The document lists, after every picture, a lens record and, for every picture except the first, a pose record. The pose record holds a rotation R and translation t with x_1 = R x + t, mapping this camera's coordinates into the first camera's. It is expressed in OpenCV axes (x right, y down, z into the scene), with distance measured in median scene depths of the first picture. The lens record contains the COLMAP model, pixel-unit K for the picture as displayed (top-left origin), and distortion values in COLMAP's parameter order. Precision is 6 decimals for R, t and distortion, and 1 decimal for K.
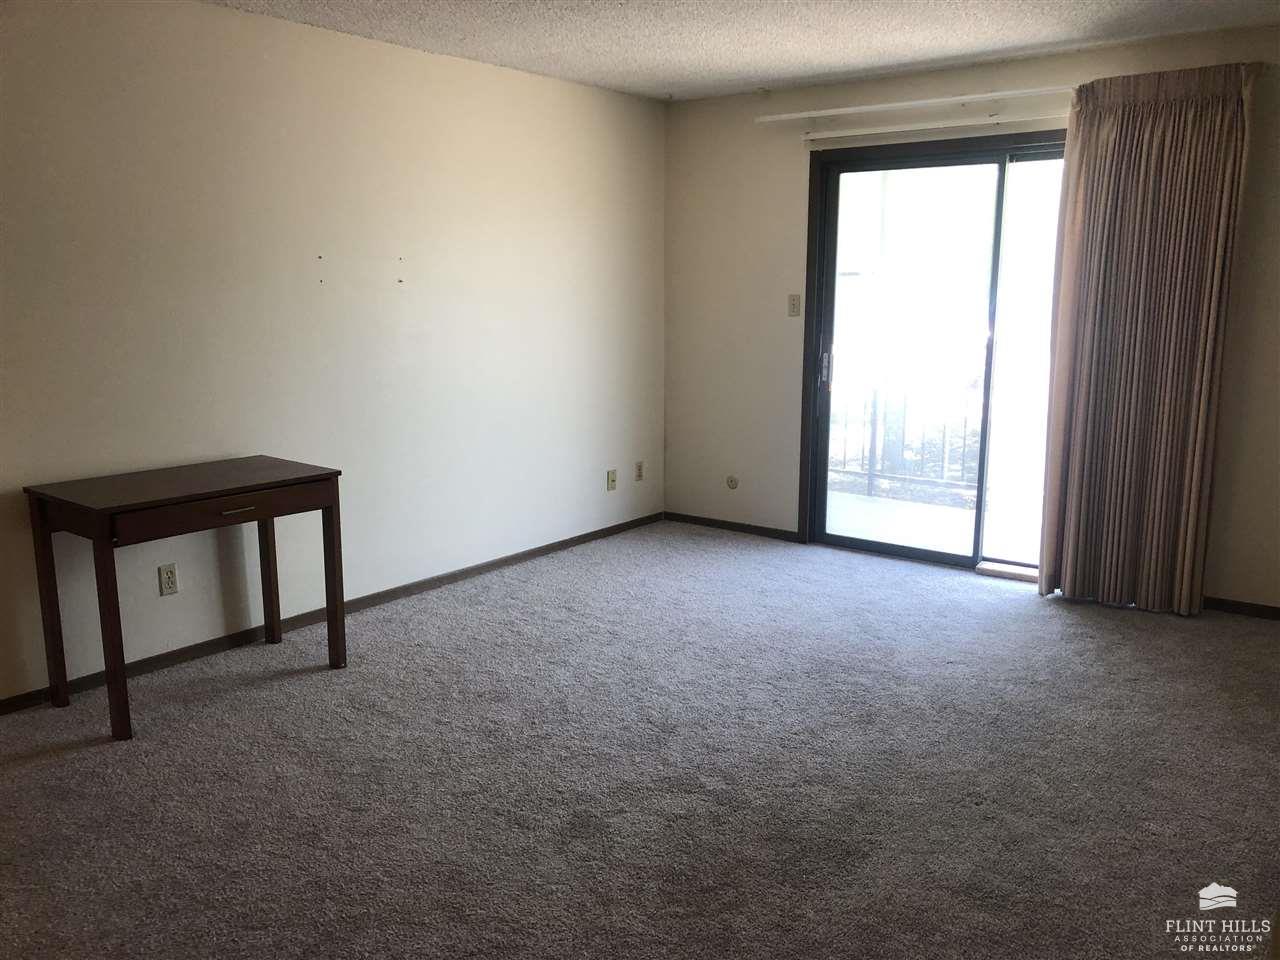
lens RADIAL K [[1064.3, 0, 641.7], [0, 1064.3, 487.9], [0, 0, 1]] dist [0.015818, -0.018832]
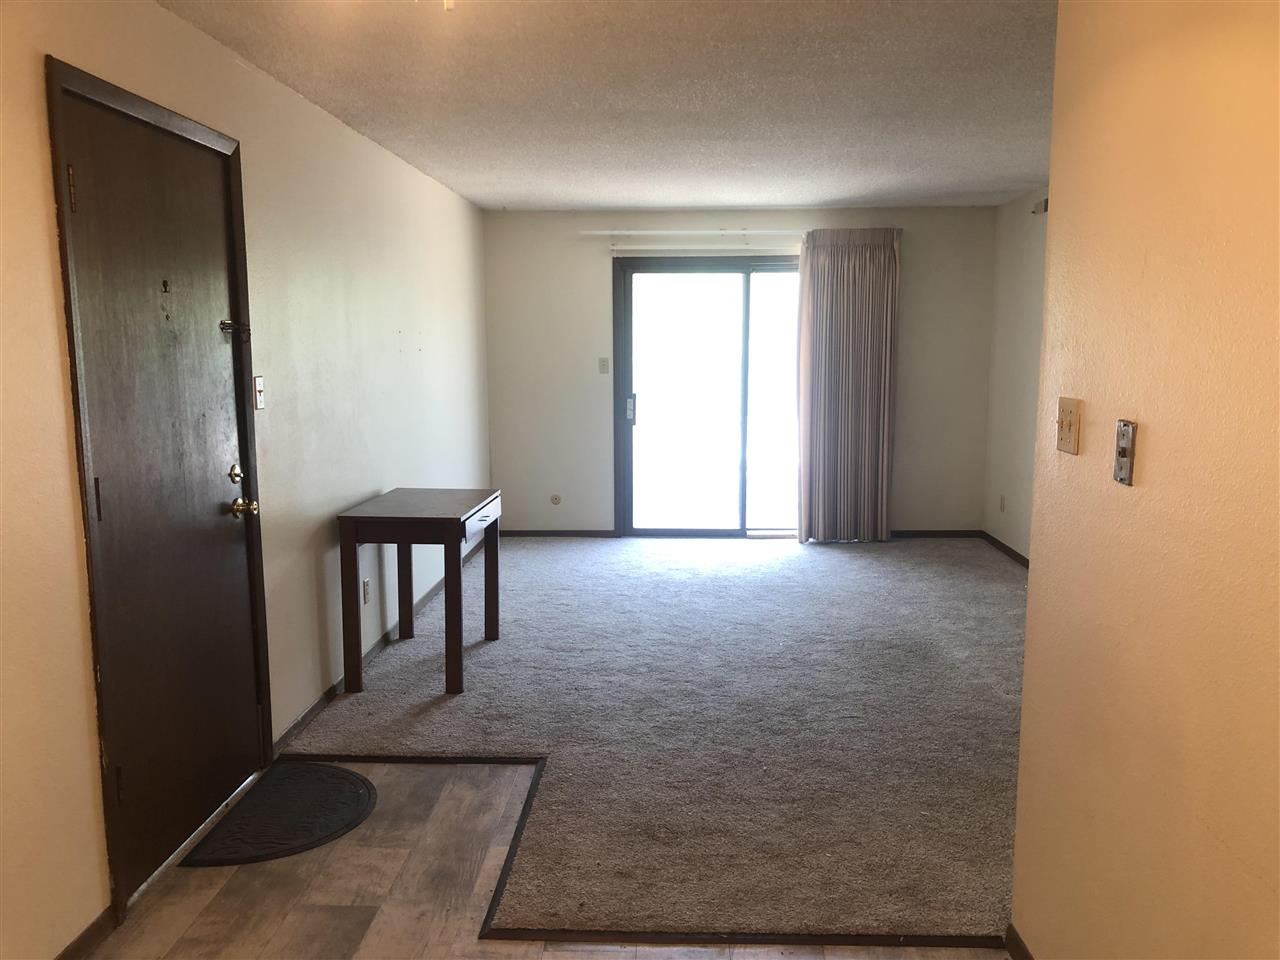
lens RADIAL K [[1064.3, 0, 634.2], [0, 1064.3, 477.5], [0, 0, 1]] dist [0.015818, -0.018832]
pose [[0.812836, -0.073911, 0.577784, -0.751138], [0.115148, 0.992732, -0.035000, 0.030684], [-0.570998, 0.094980, 0.815439, -0.160465]]
